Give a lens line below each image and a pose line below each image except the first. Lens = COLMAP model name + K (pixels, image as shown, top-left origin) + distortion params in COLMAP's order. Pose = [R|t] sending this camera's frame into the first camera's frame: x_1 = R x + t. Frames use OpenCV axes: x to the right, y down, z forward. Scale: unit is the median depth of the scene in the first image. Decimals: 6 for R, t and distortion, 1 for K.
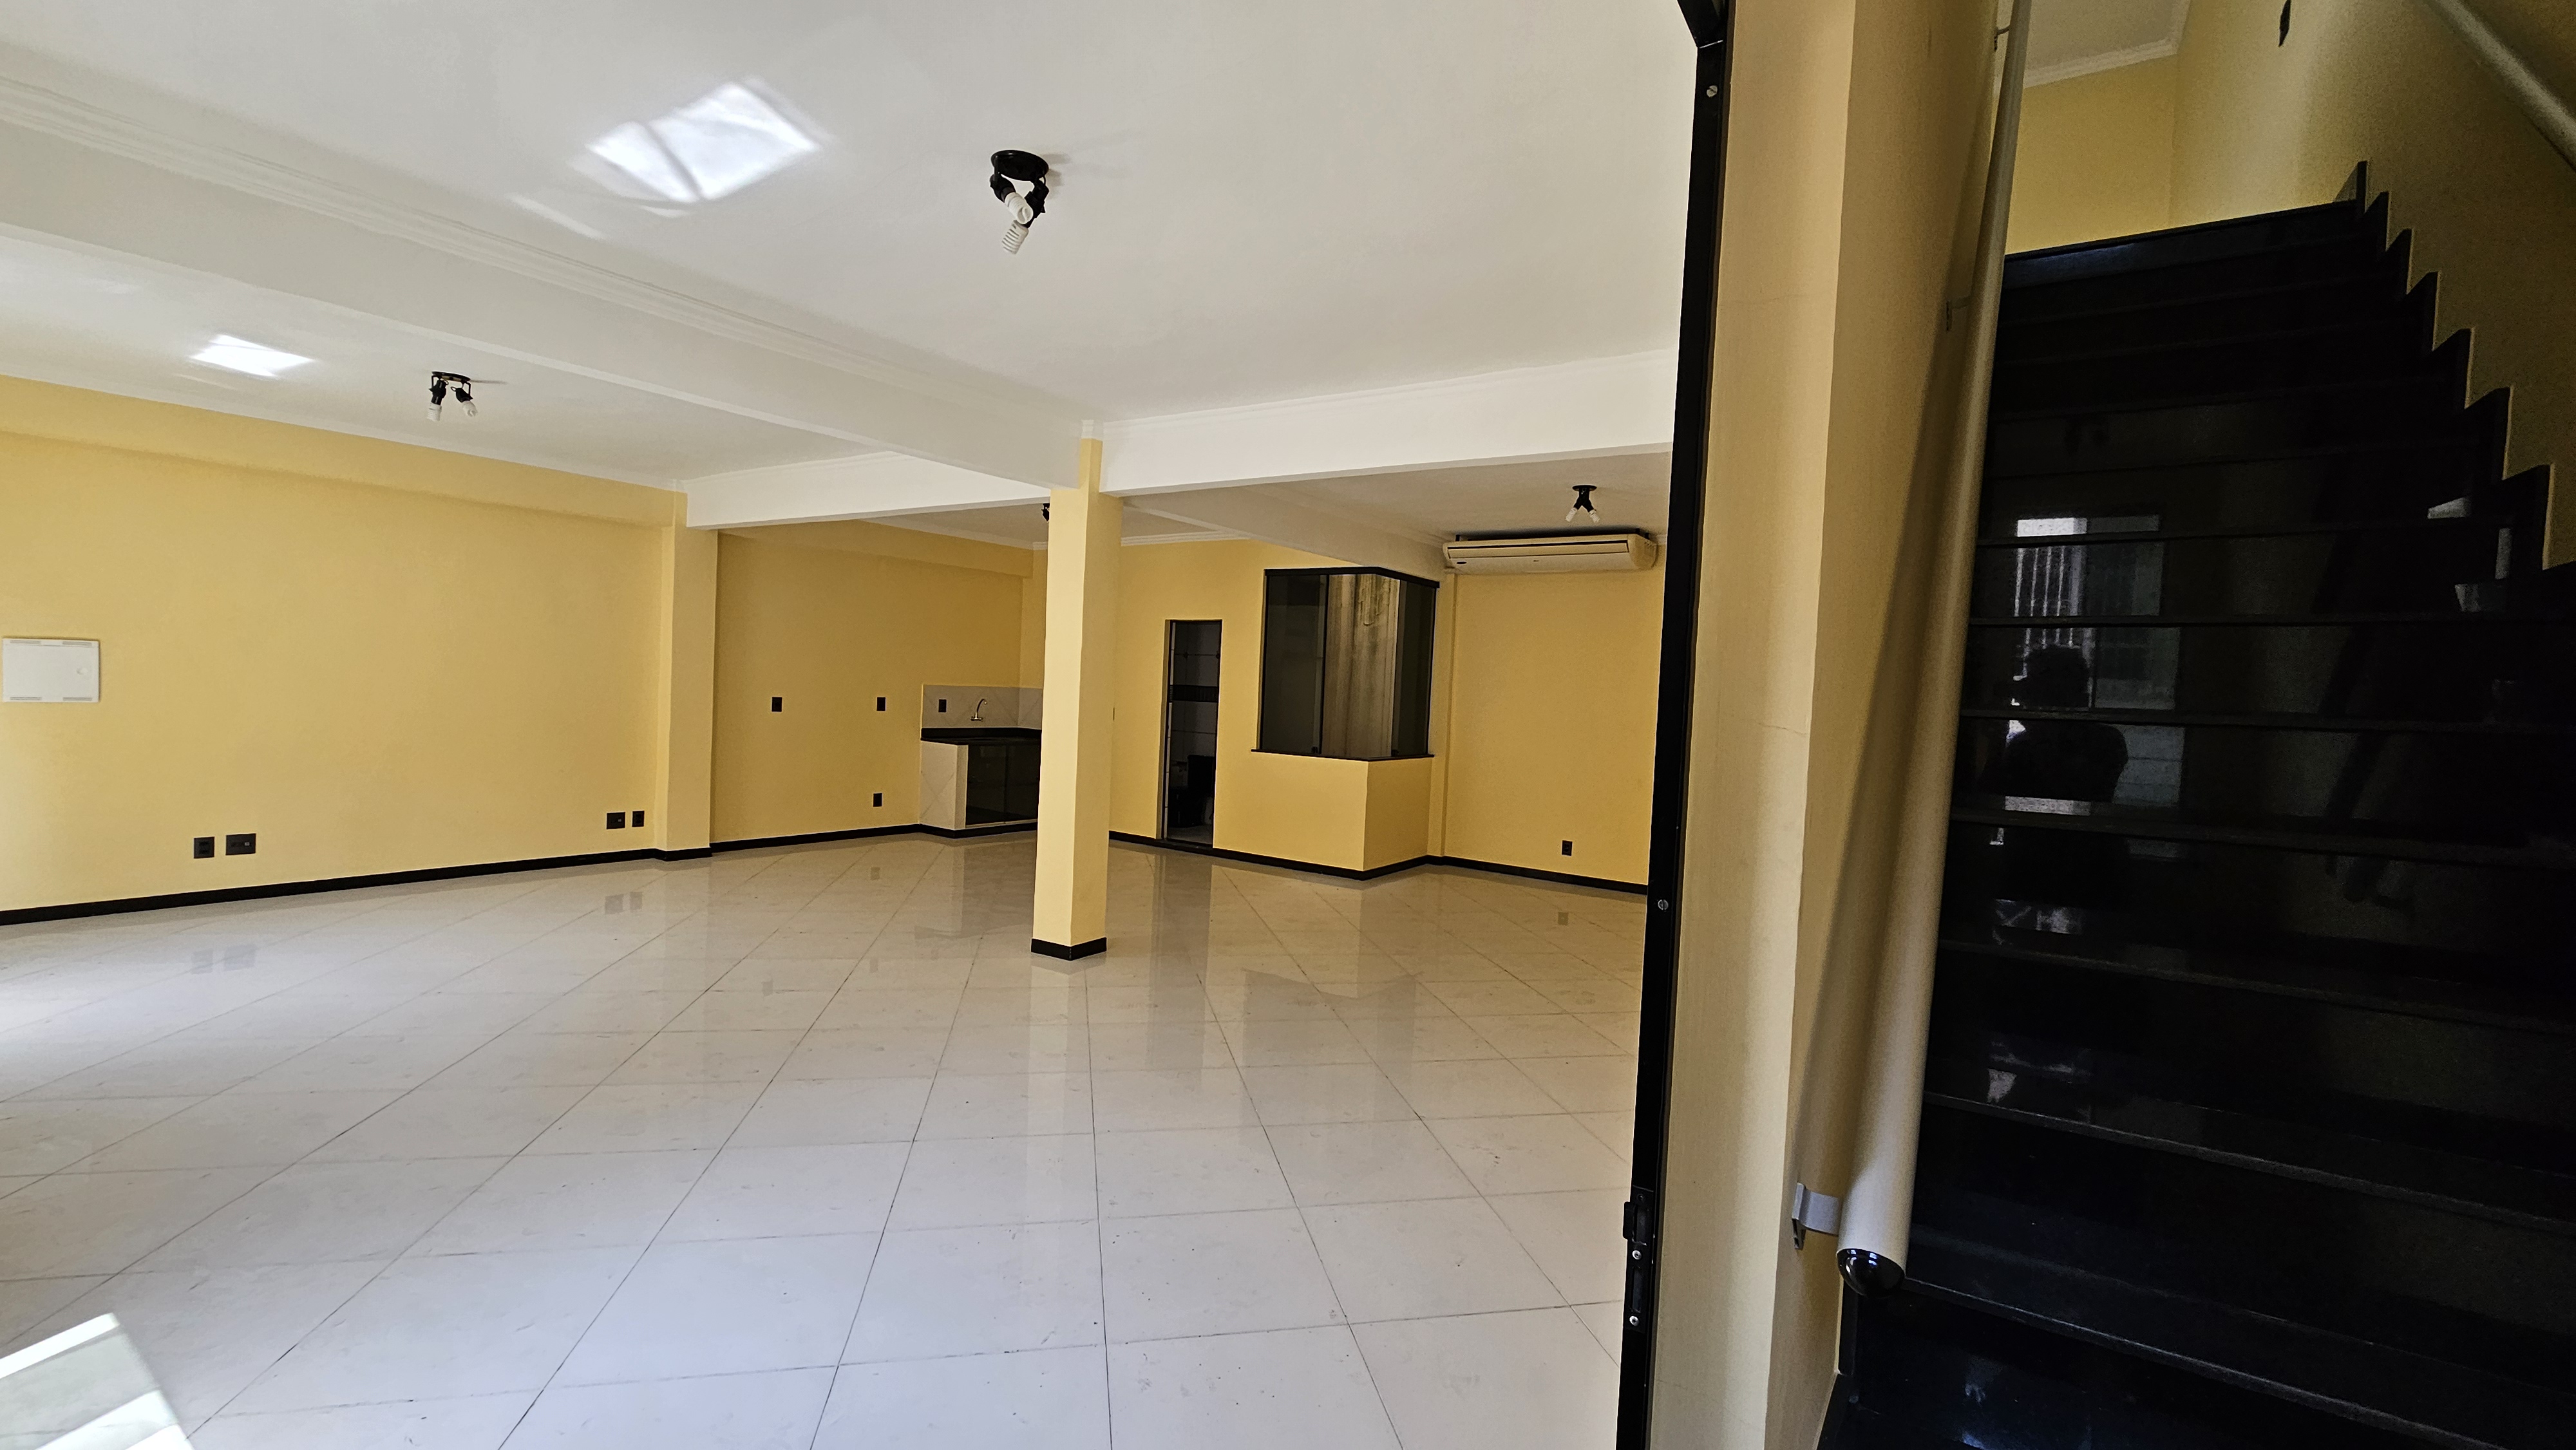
lens RADIAL K [[1061.7, 0, 1296.8], [0, 1061.7, 722.6], [0, 0, 1]] dist [-0.007402, 0.003823]
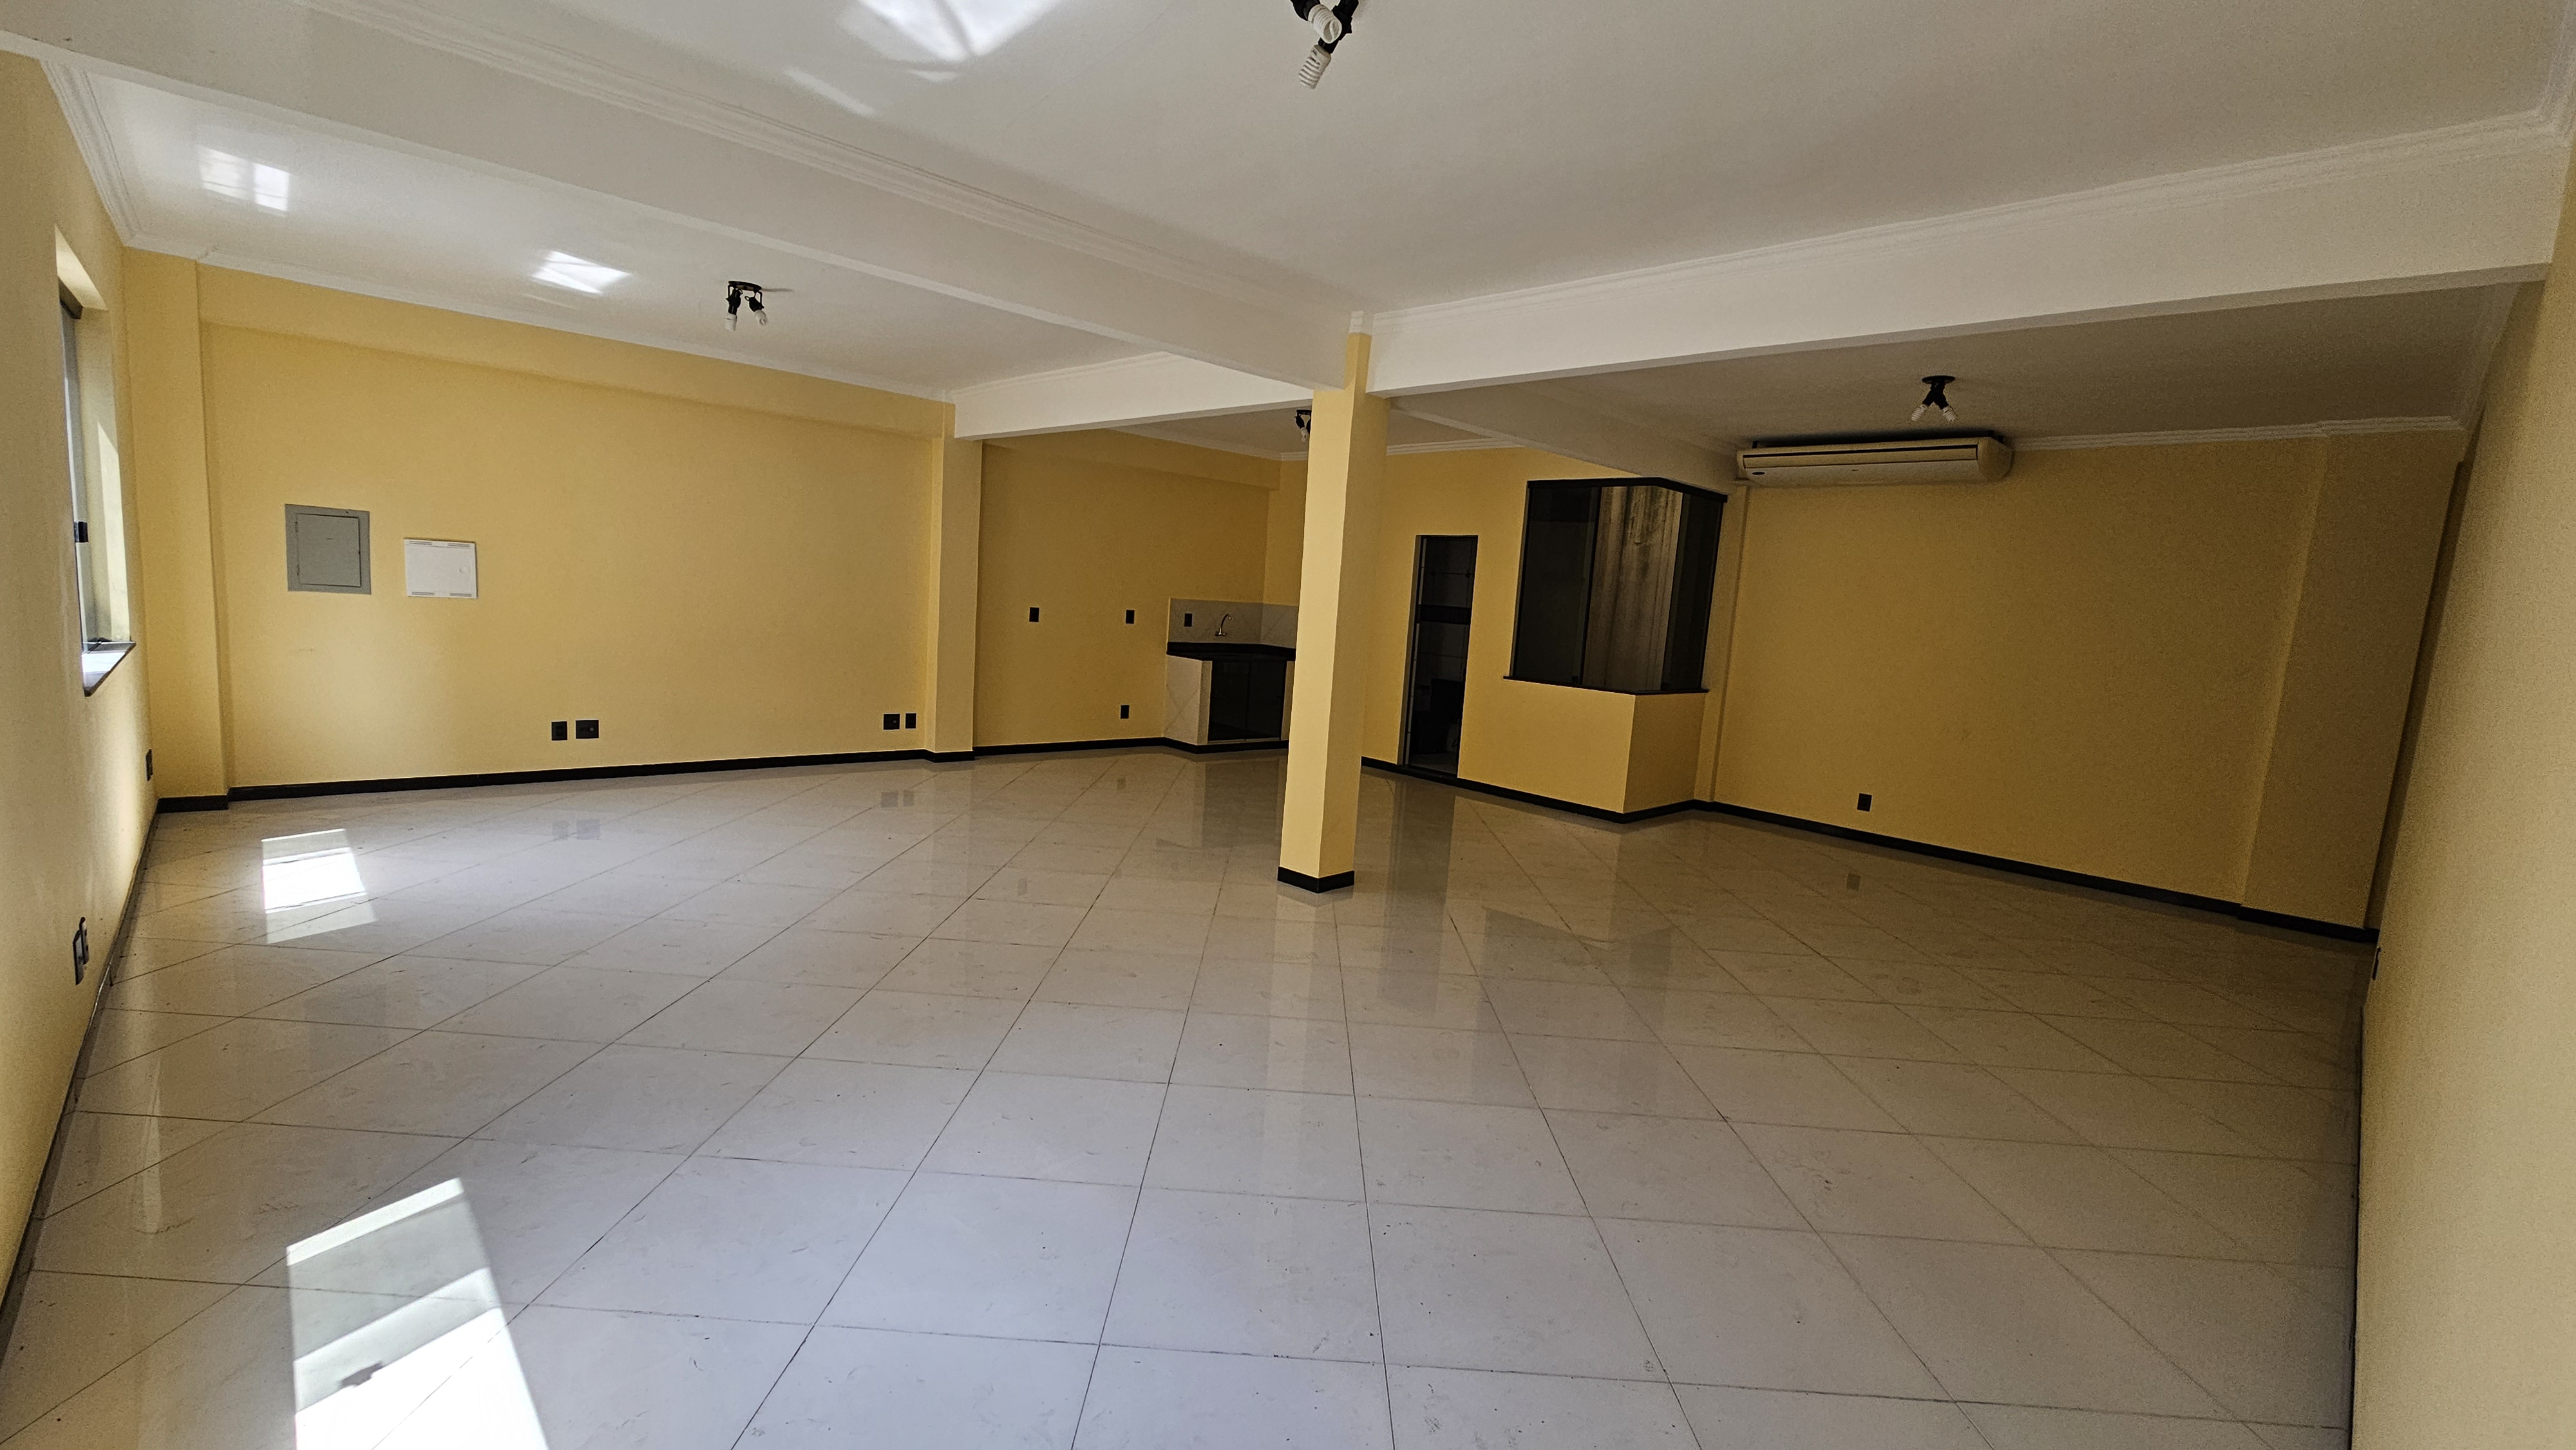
lens RADIAL K [[1061.7, 0, 1296.8], [0, 1061.7, 722.6], [0, 0, 1]] dist [-0.007402, 0.003823]
pose [[0.977435, 0.047229, -0.205887, -0.037132], [-0.031316, 0.996313, 0.079873, -0.004006], [0.208900, -0.071623, 0.975311, 0.064978]]
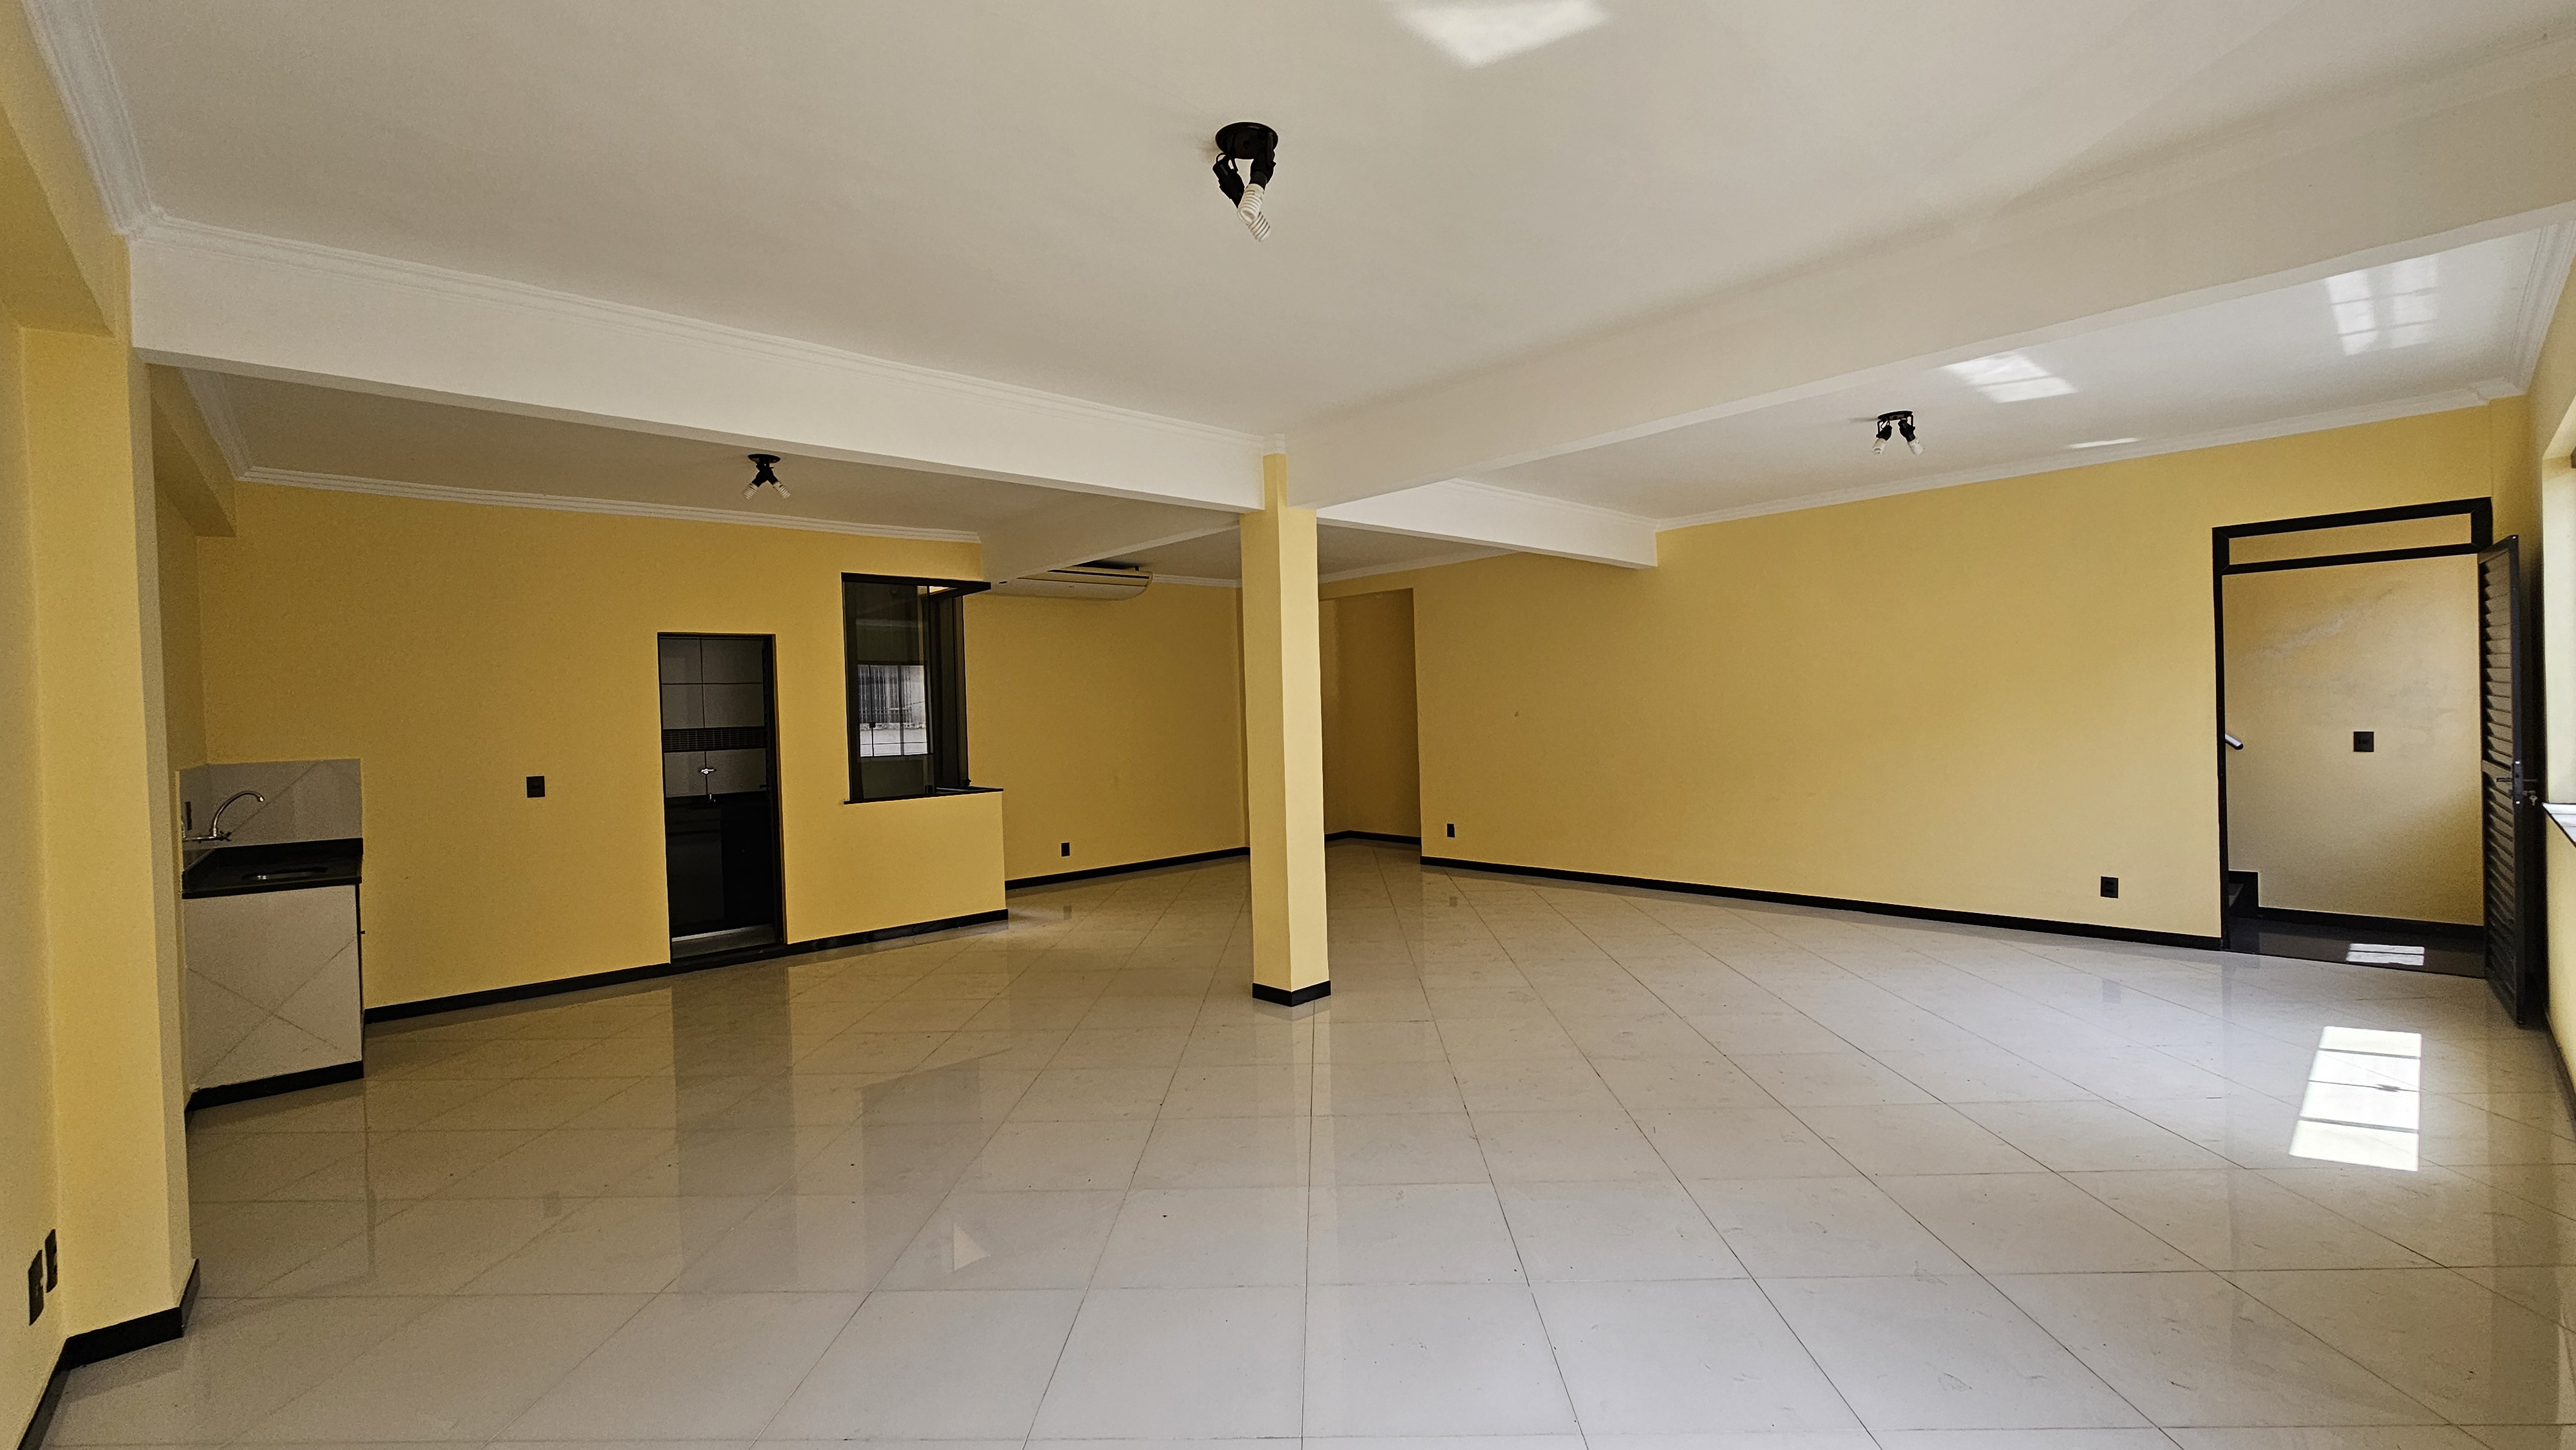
lens RADIAL K [[1031.8, 0, 1298.8], [0, 1031.8, 761.6], [0, 0, 1]] dist [-0.002064, -0.008264]
pose [[0.239157, -0.101087, 0.965705, -0.945271], [0.073082, 0.993619, 0.085910, -0.061765], [-0.968227, 0.050030, 0.245019, 0.662870]]
